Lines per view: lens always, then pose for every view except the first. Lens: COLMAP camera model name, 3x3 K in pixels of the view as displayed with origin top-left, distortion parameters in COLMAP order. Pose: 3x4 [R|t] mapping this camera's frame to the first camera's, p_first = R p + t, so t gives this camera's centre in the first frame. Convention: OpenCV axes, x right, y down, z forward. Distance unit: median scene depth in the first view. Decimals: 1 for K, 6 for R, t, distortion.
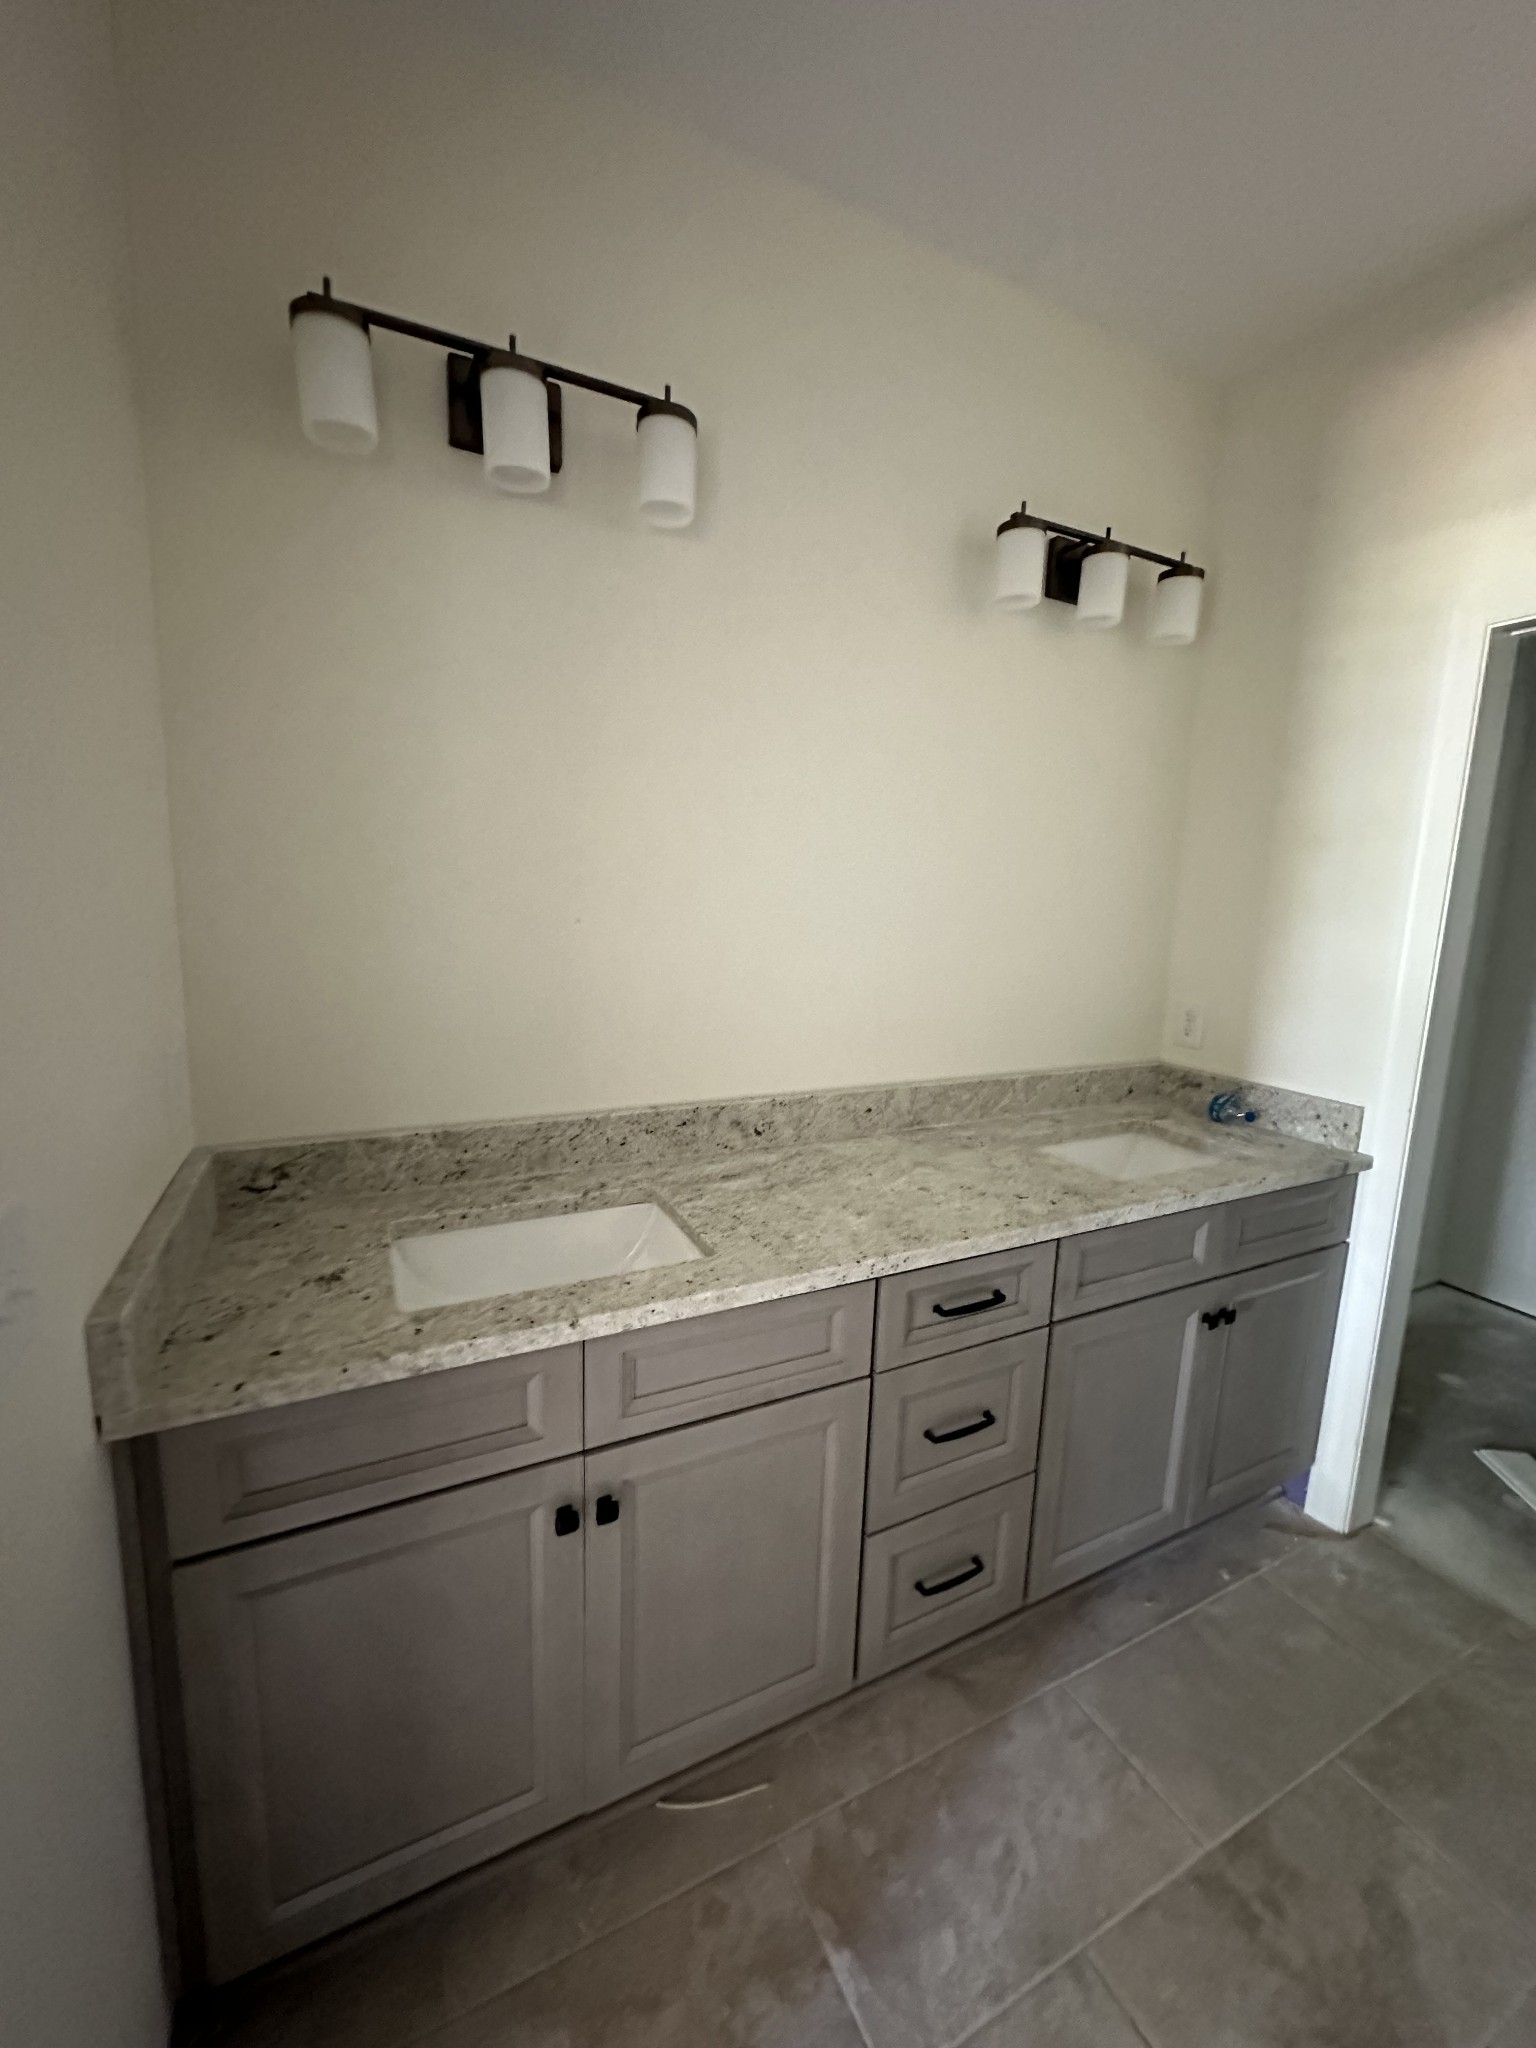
lens RADIAL K [[821.1, 0, 771.9], [0, 821.1, 1023.1], [0, 0, 1]] dist [-0.000905, 0.000047]
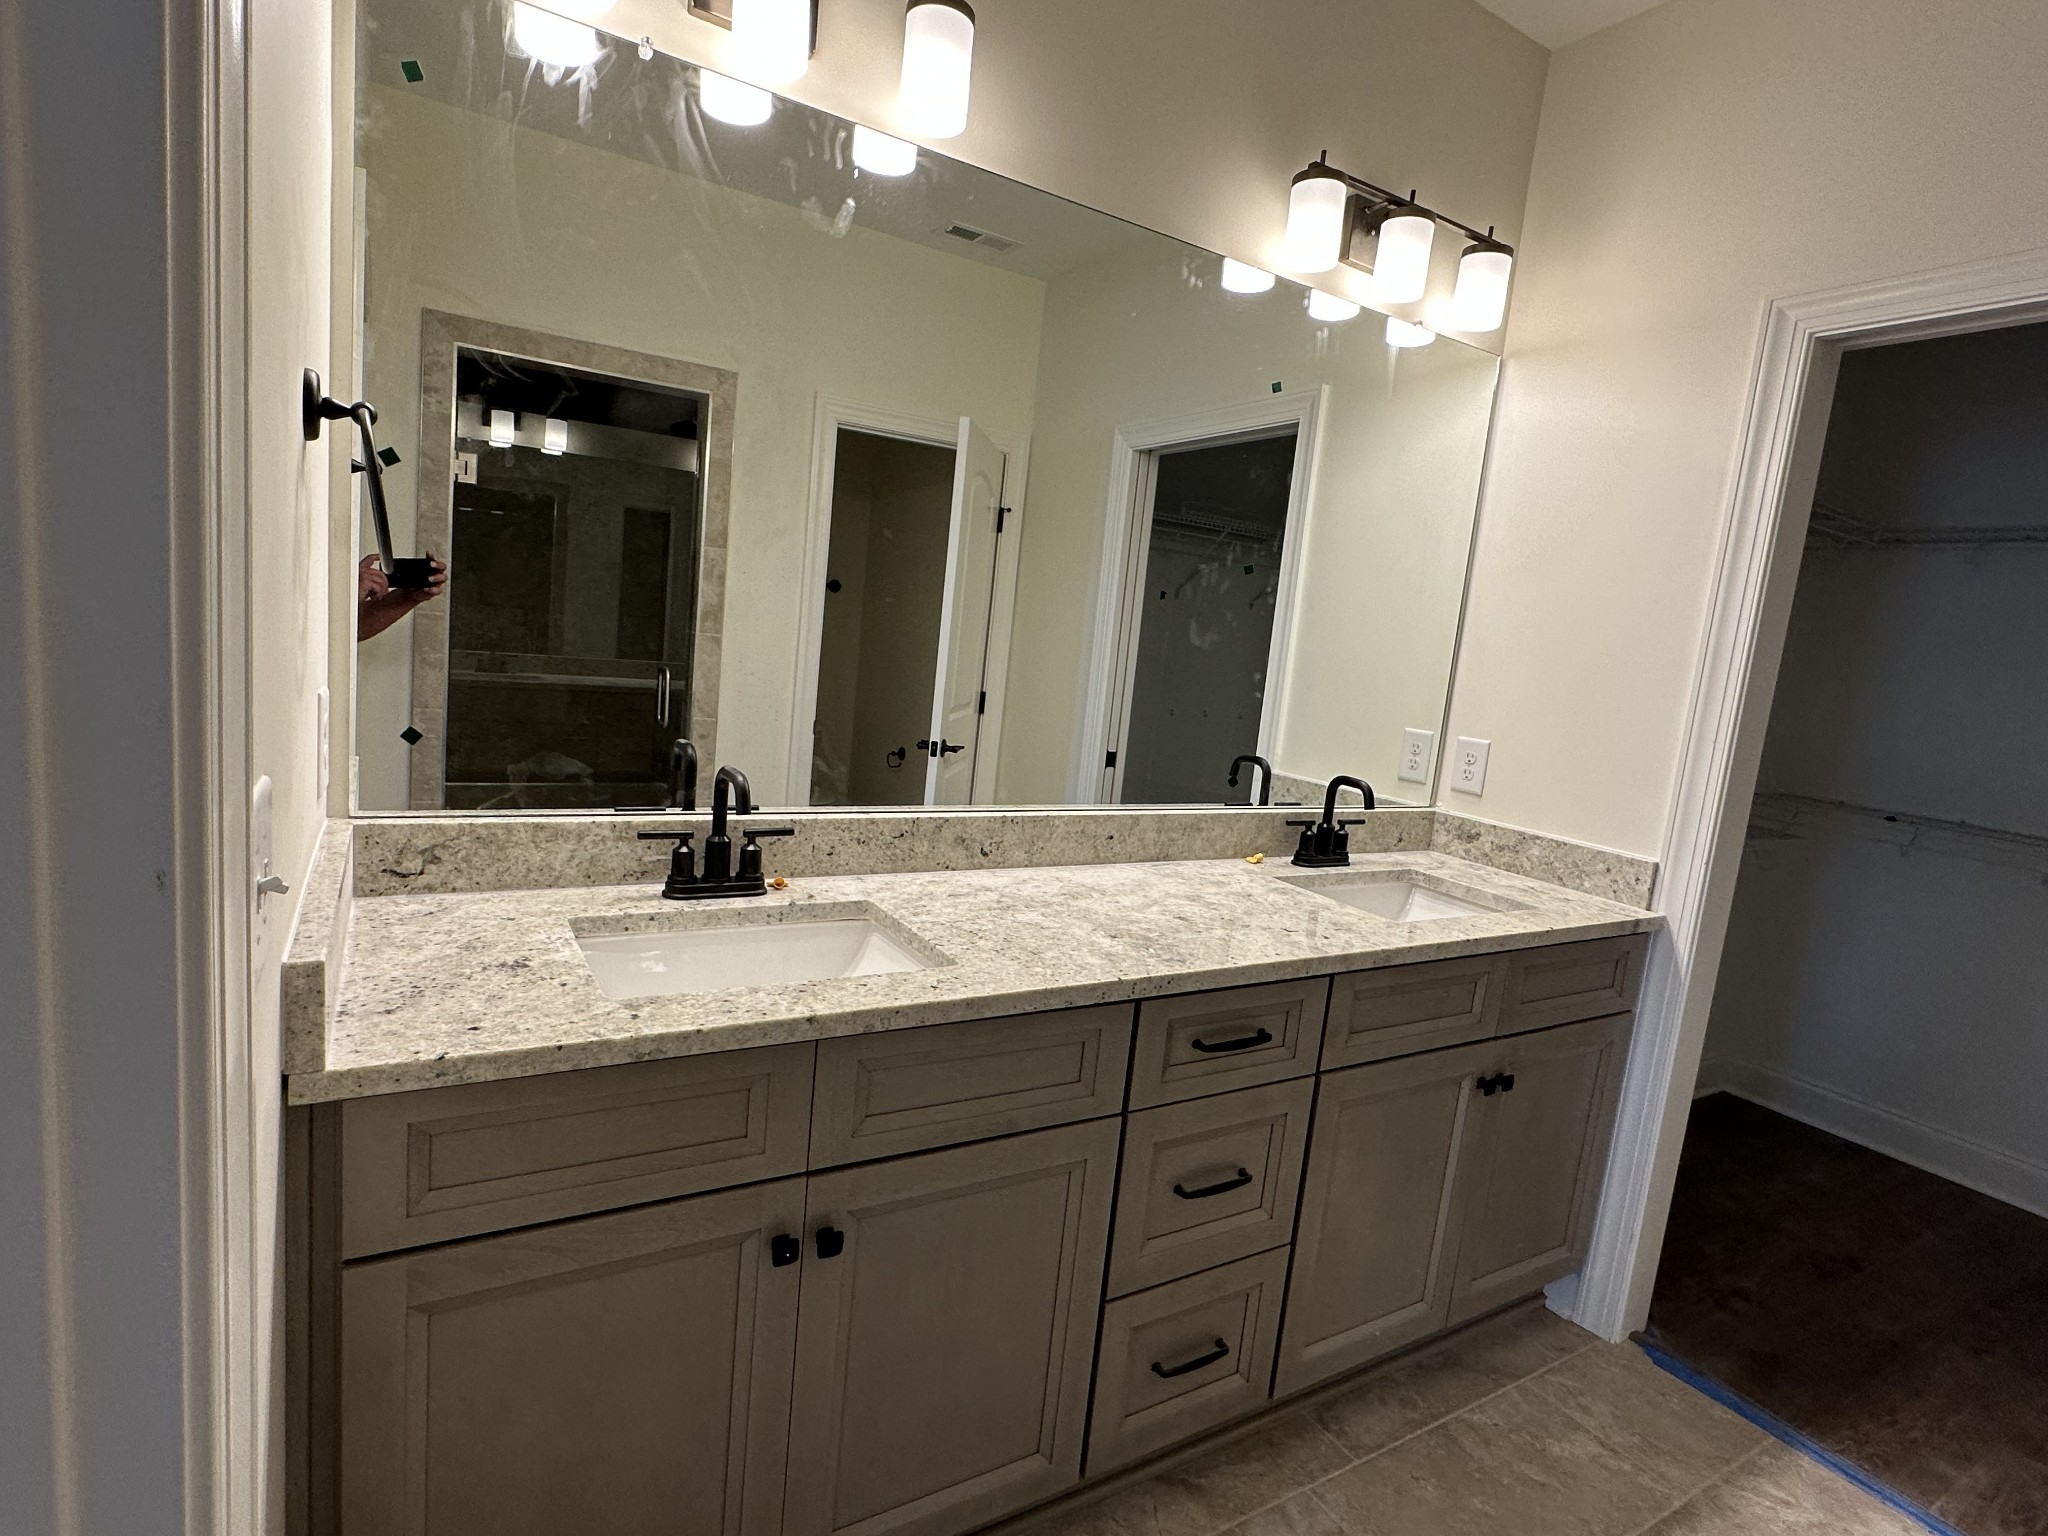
lens RADIAL K [[1029.8, 0, 1017.1], [0, 1029.8, 771.8], [0, 0, 1]] dist [-0.005116, 0.003939]
pose [[0.995630, 0.052707, 0.077094, -0.087105], [-0.051892, 0.998574, -0.012543, 0.075853], [-0.077646, 0.008488, 0.996945, -0.083895]]
